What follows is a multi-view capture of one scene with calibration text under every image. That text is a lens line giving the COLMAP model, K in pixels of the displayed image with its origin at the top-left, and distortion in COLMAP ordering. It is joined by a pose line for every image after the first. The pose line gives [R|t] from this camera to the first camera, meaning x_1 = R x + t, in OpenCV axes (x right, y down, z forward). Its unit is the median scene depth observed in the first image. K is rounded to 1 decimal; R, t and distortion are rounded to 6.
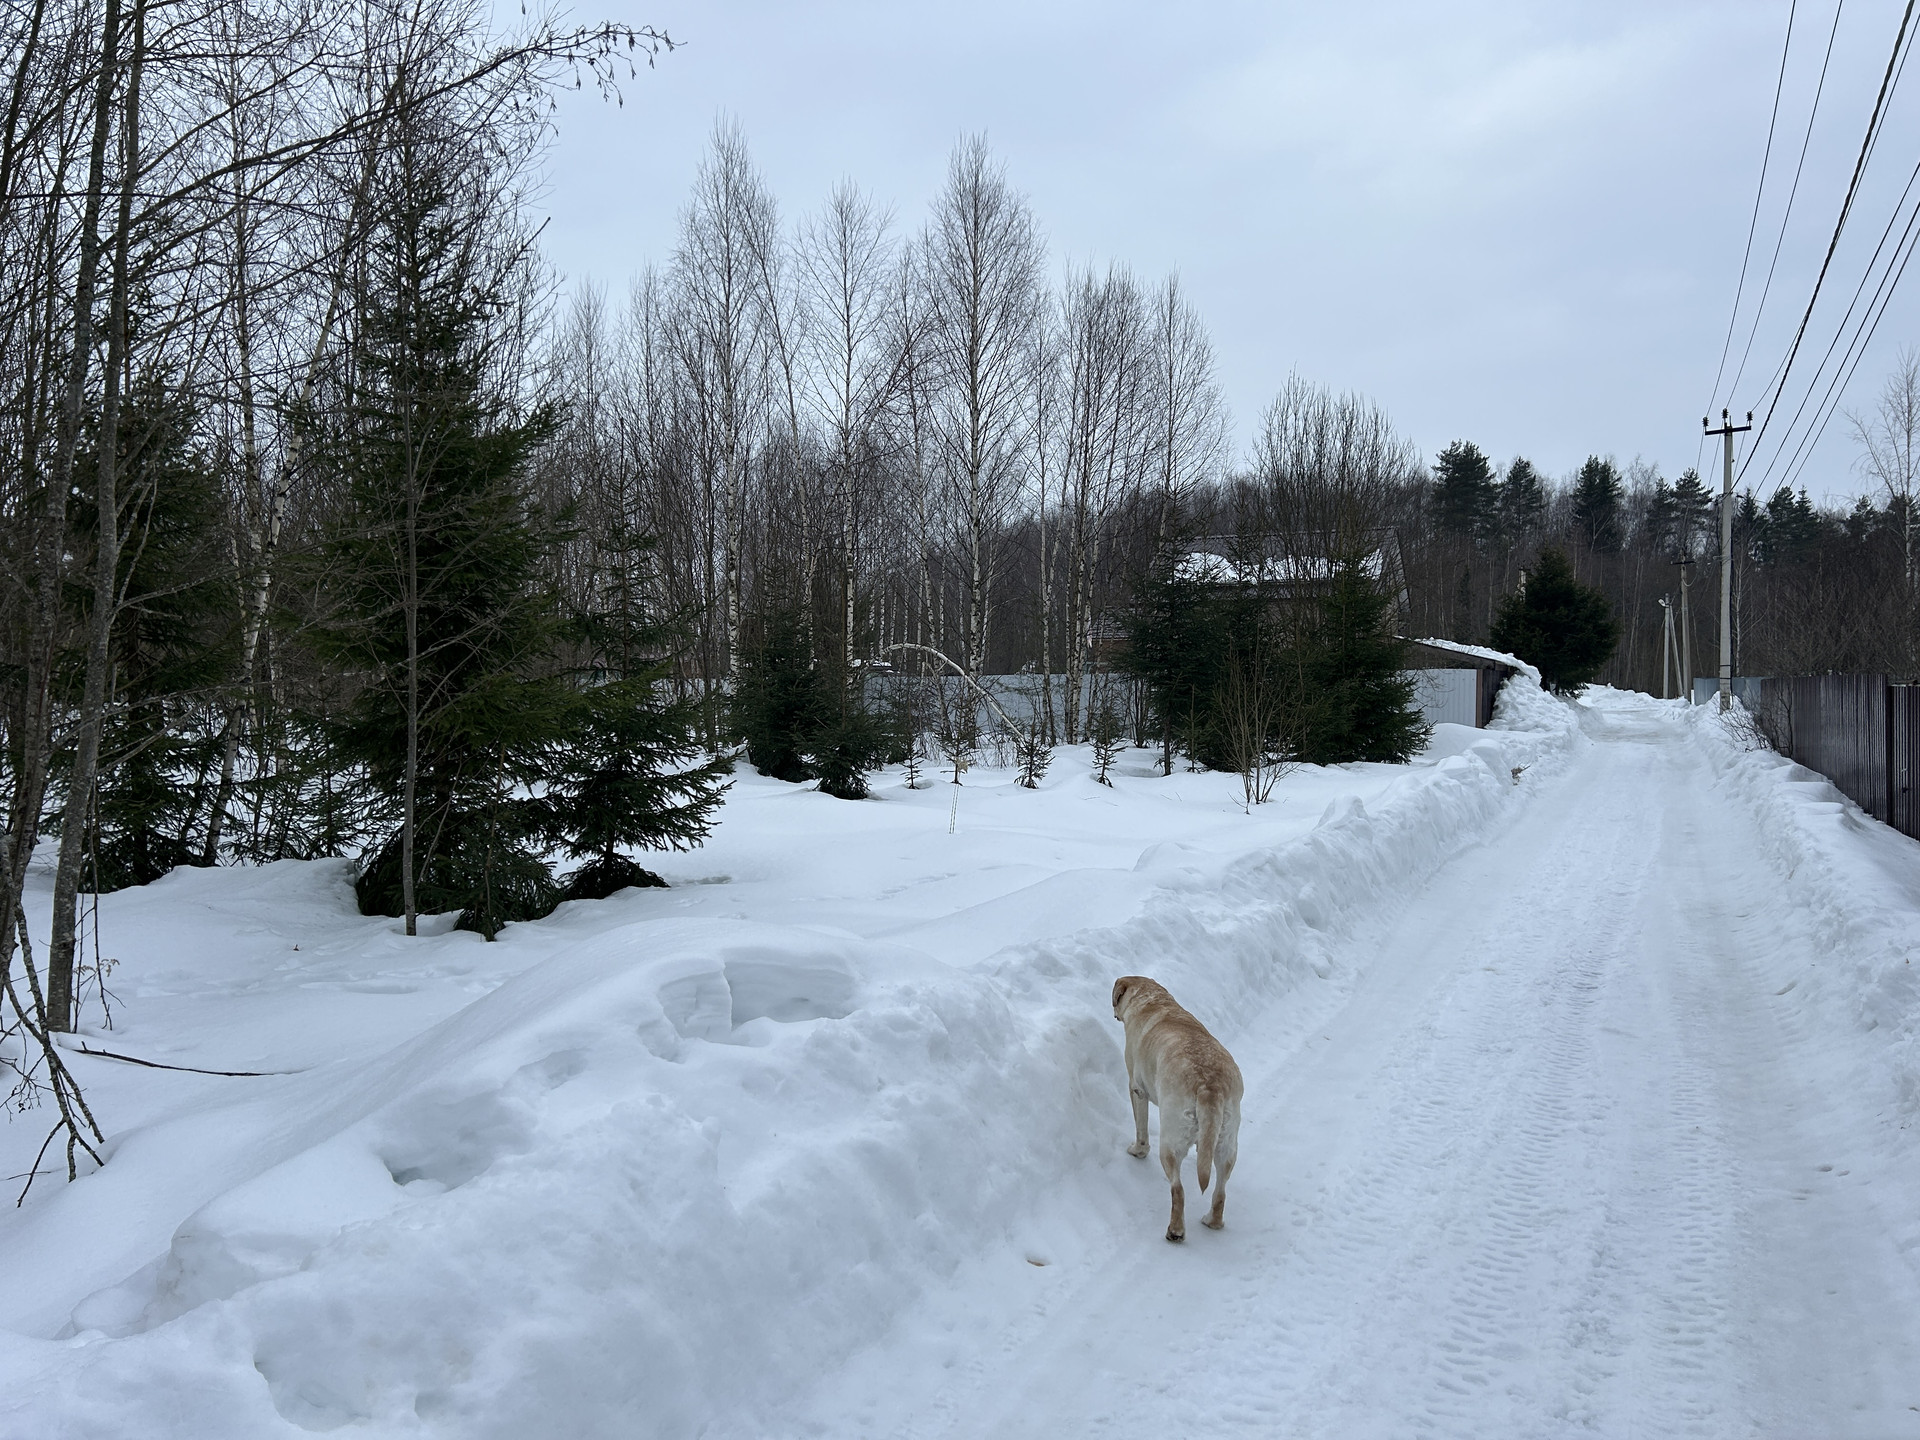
lens RADIAL K [[1439.8, 0, 950.9], [0, 1439.8, 727.2], [0, 0, 1]] dist [0.066420, -0.065589]
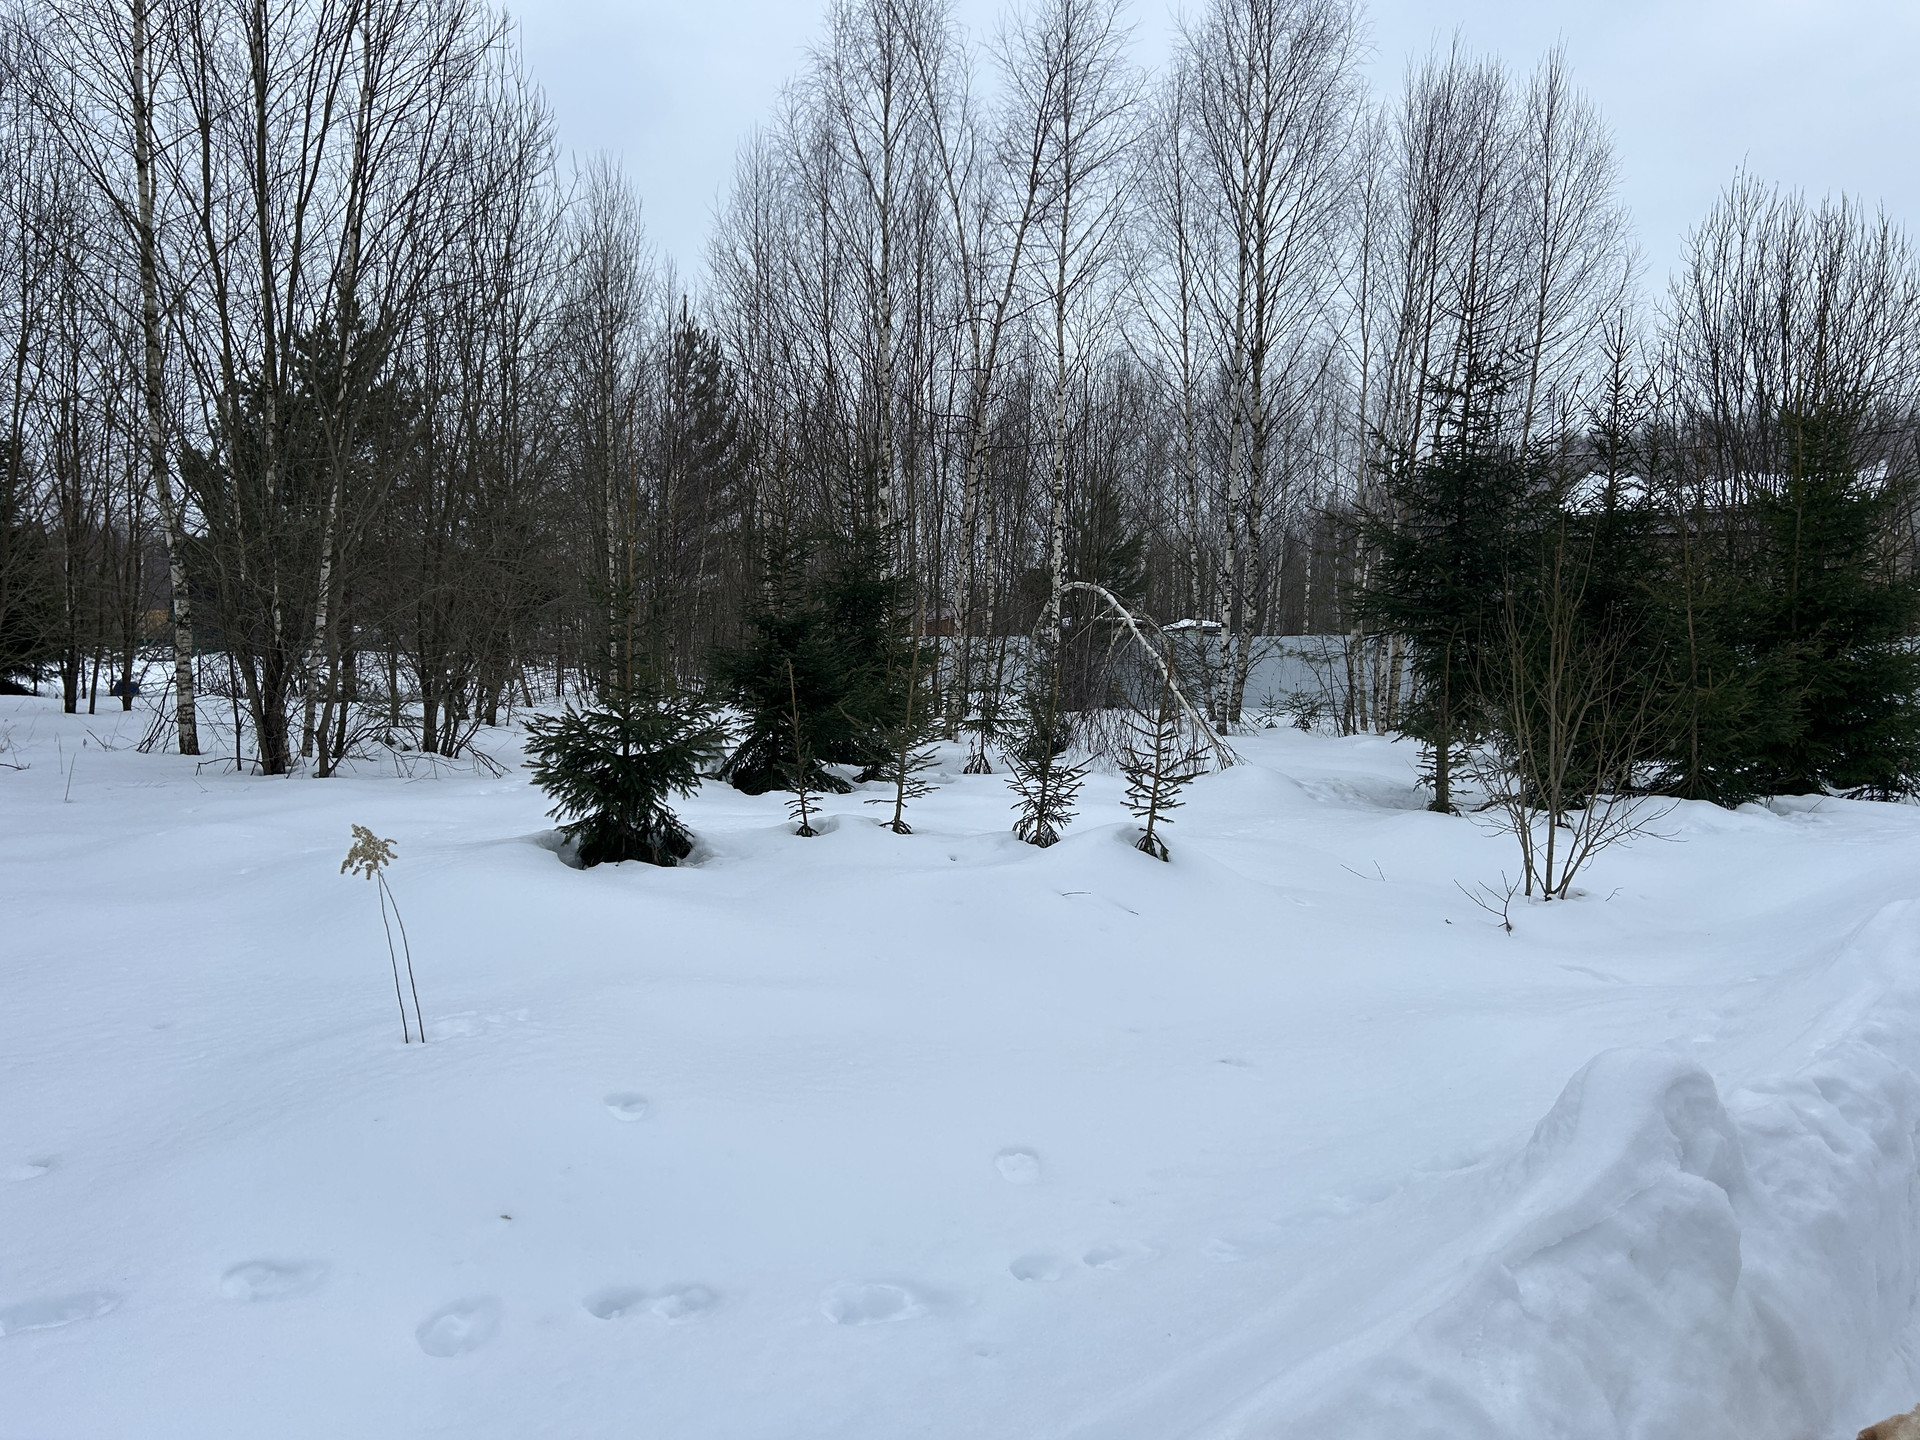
lens RADIAL K [[1439.8, 0, 950.9], [0, 1439.8, 727.2], [0, 0, 1]] dist [0.066420, -0.065589]
pose [[0.960634, 0.029627, -0.276233, 0.118632], [-0.023287, 0.999385, 0.026205, -0.007925], [0.276839, -0.018740, 0.960734, 0.377627]]
